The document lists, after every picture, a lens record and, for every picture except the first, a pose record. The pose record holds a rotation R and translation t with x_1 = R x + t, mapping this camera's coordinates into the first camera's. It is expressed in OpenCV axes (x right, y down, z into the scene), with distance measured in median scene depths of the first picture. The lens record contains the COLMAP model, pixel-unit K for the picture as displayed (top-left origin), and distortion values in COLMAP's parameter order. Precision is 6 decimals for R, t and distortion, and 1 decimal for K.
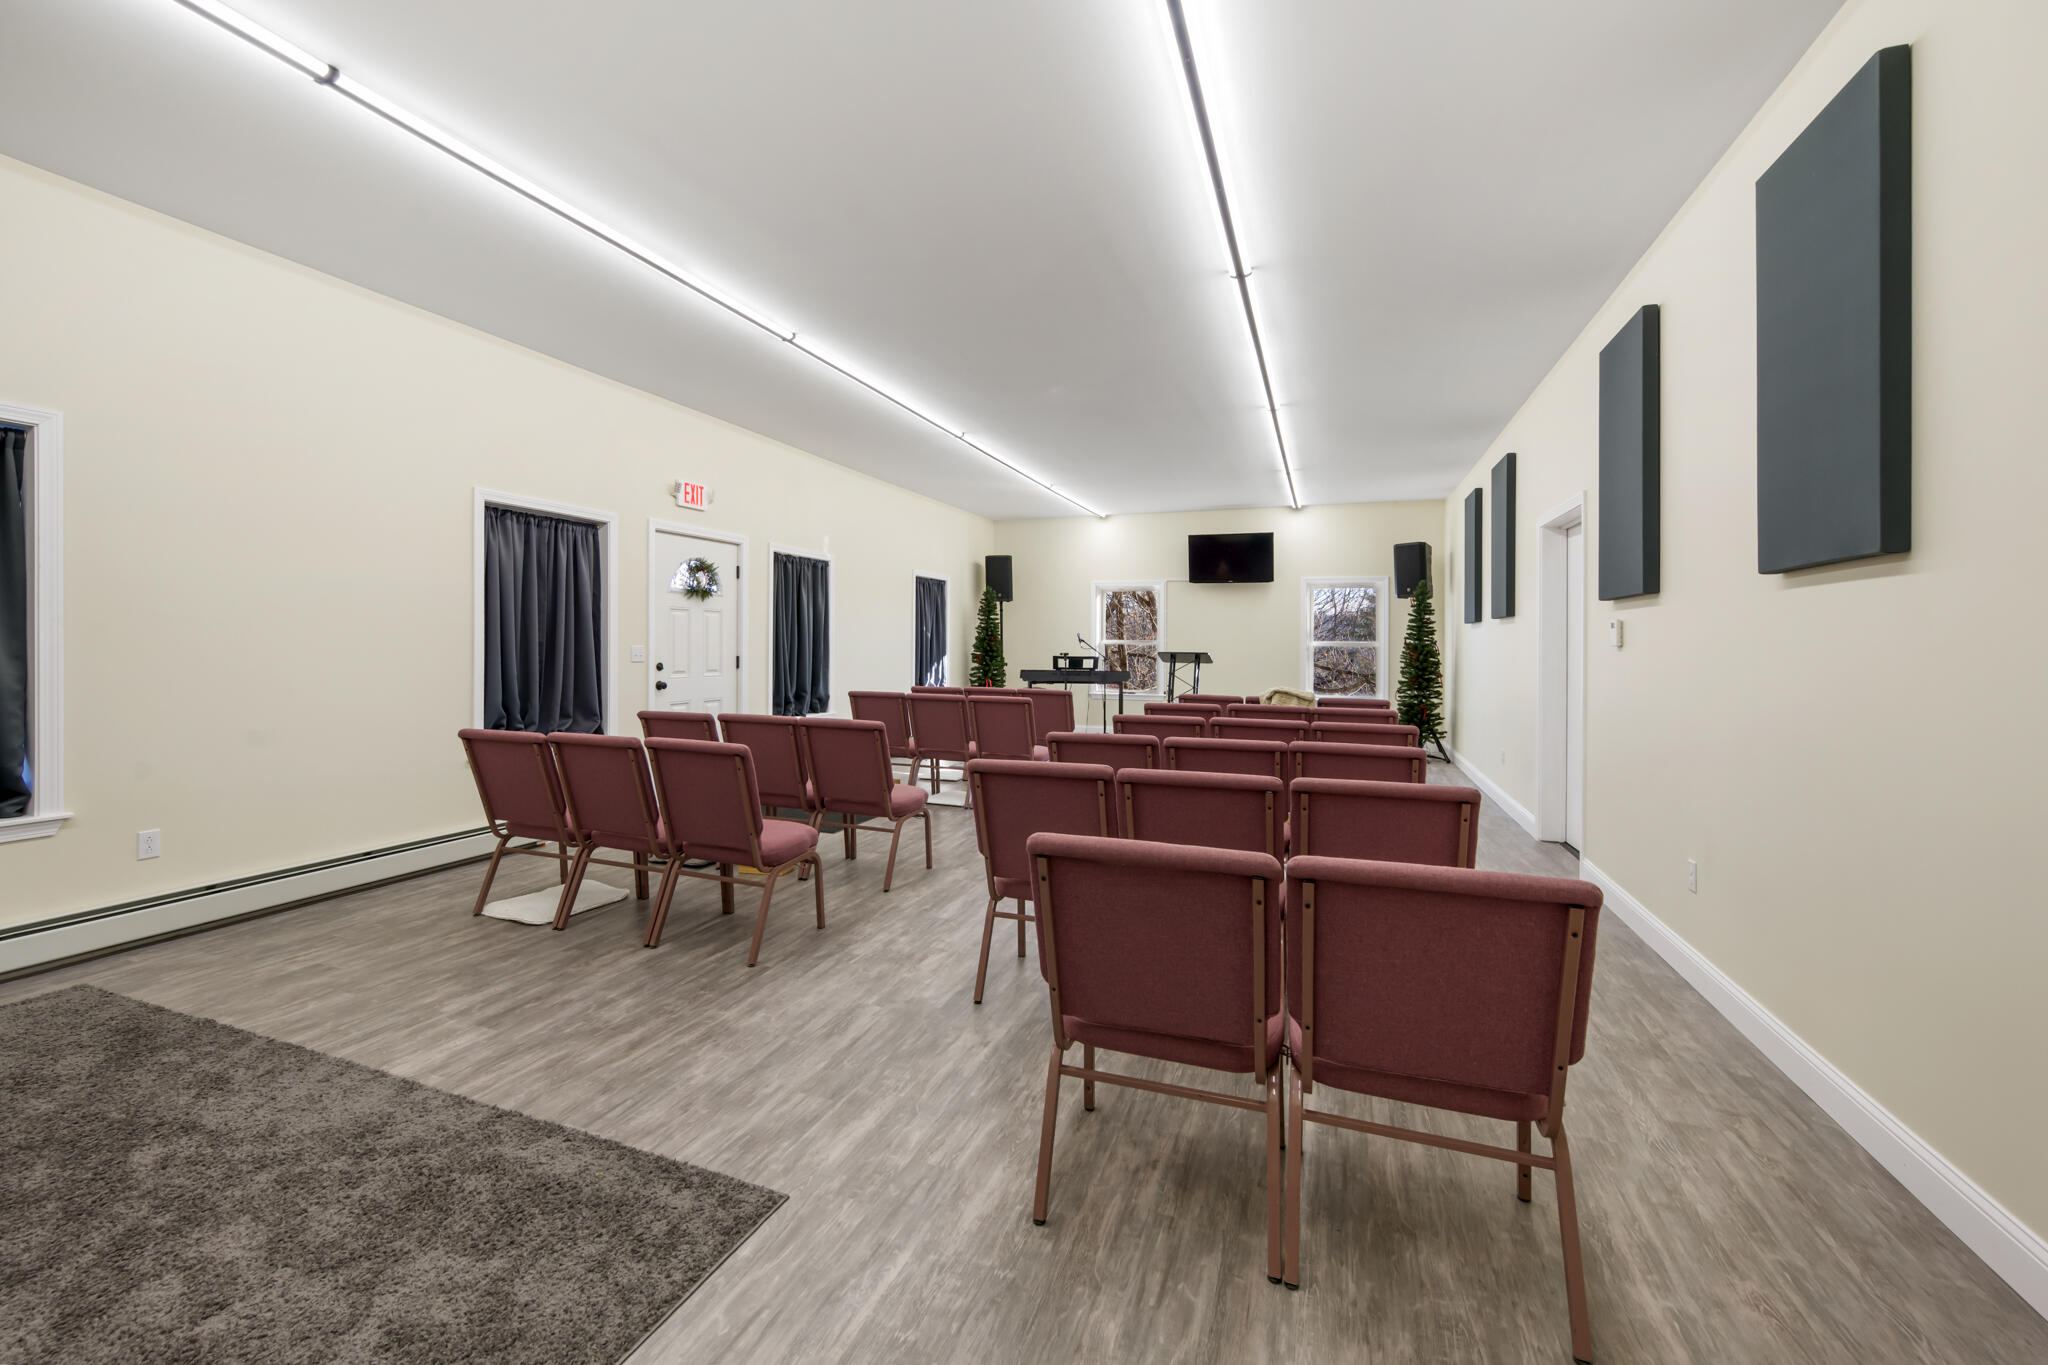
lens RADIAL K [[809.3, 0, 996.3], [0, 809.3, 635.9], [0, 0, 1]] dist [-0.003152, 0.000713]
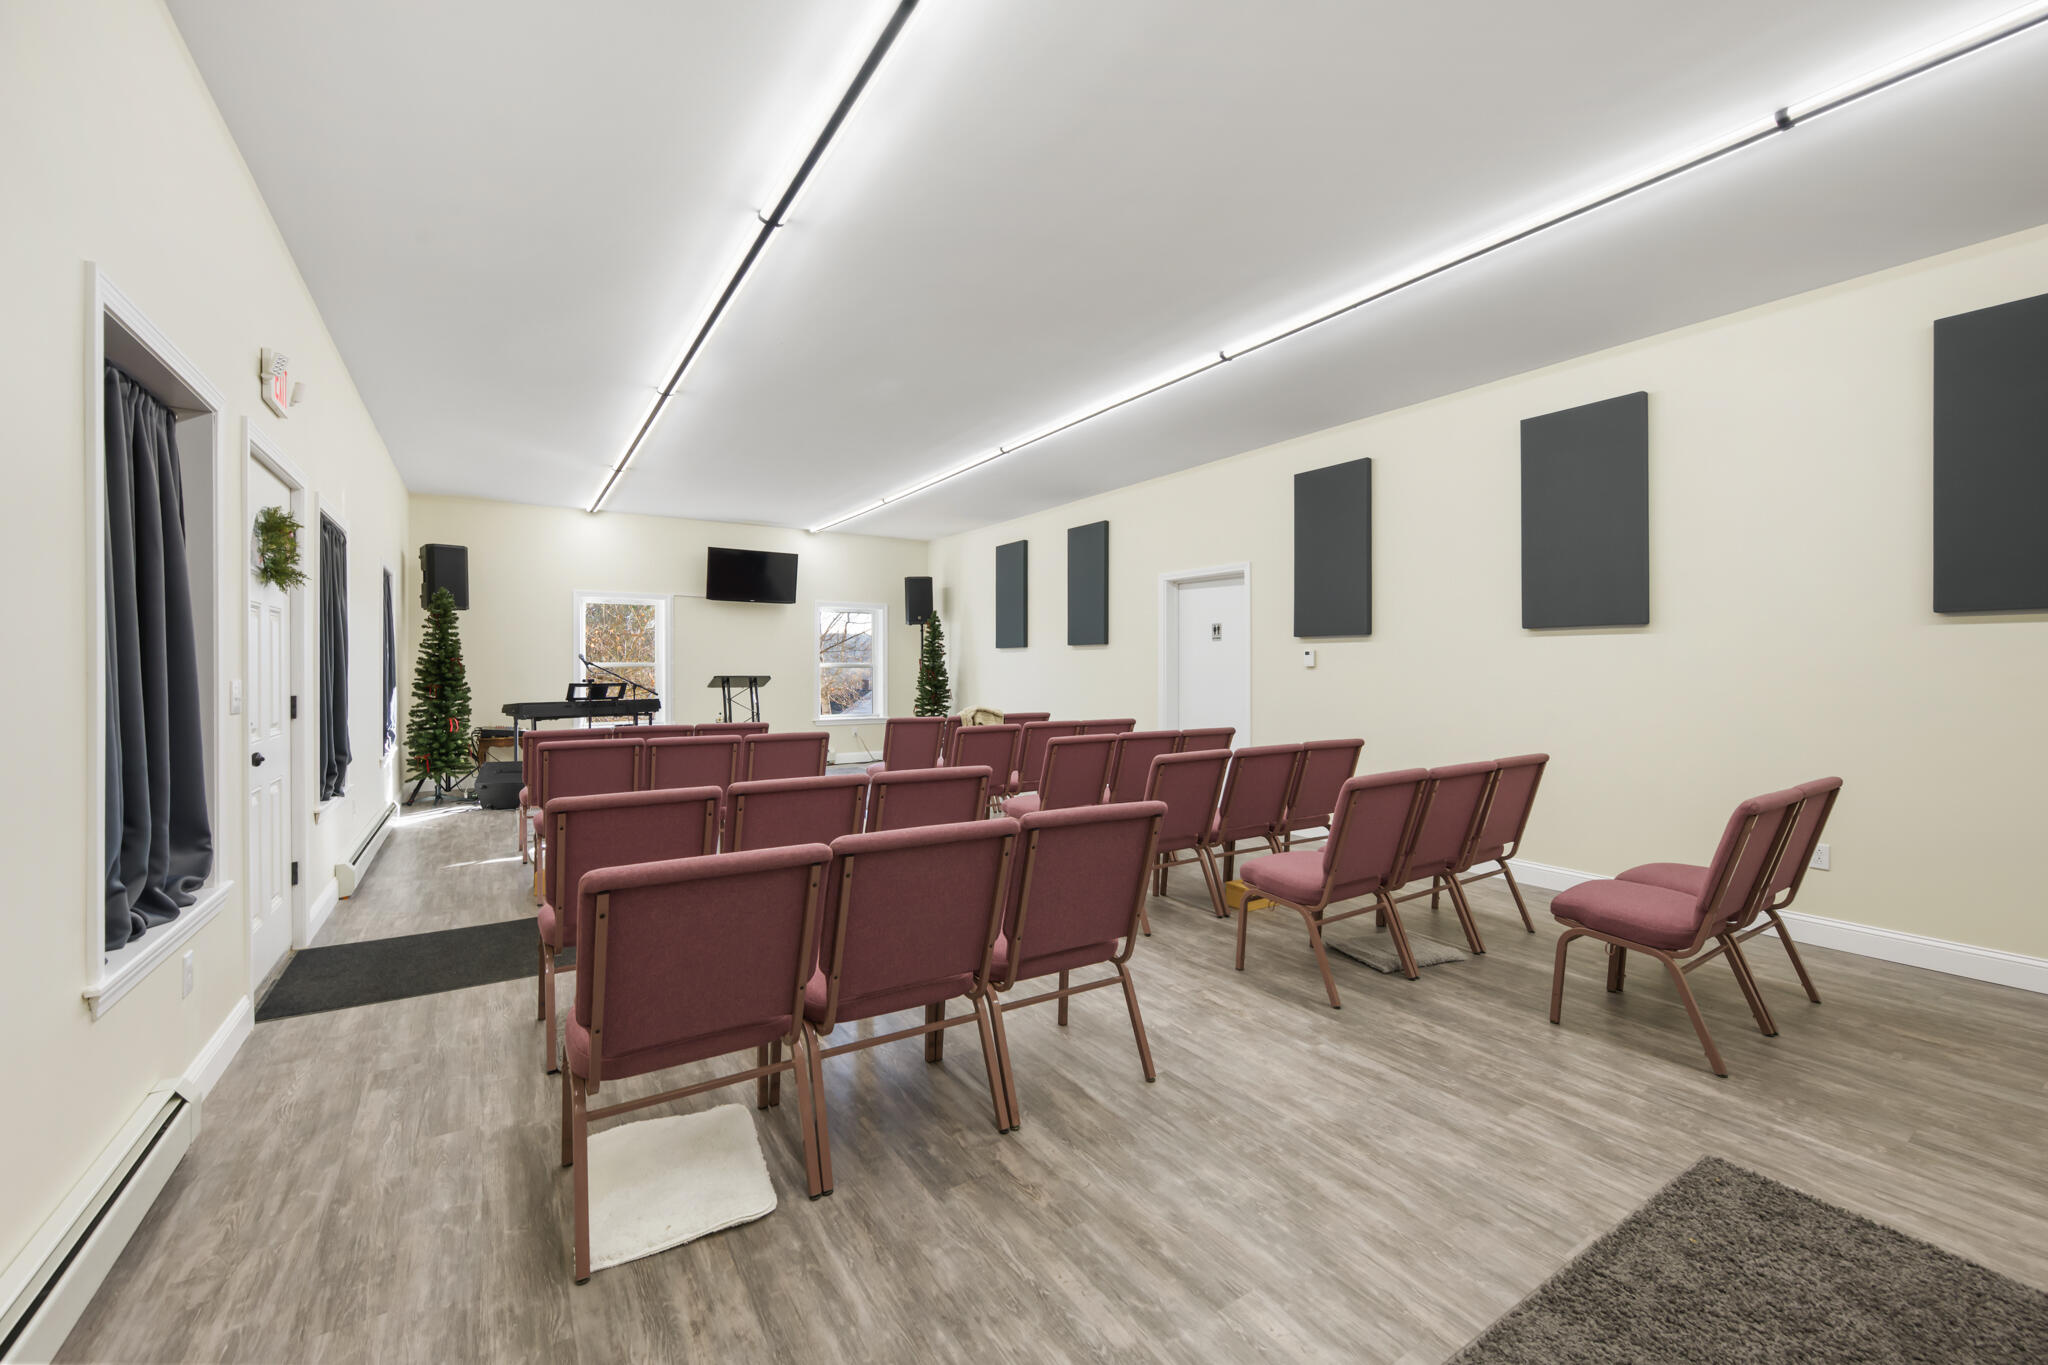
lens RADIAL K [[809.3, 0, 1015.2], [0, 809.3, 674.3], [0, 0, 1]] dist [-0.003152, 0.000713]
pose [[0.601150, -0.014451, 0.799006, -0.825314], [-0.003471, 0.999780, 0.020694, -0.003983], [-0.799129, -0.015214, 0.600967, 0.521242]]
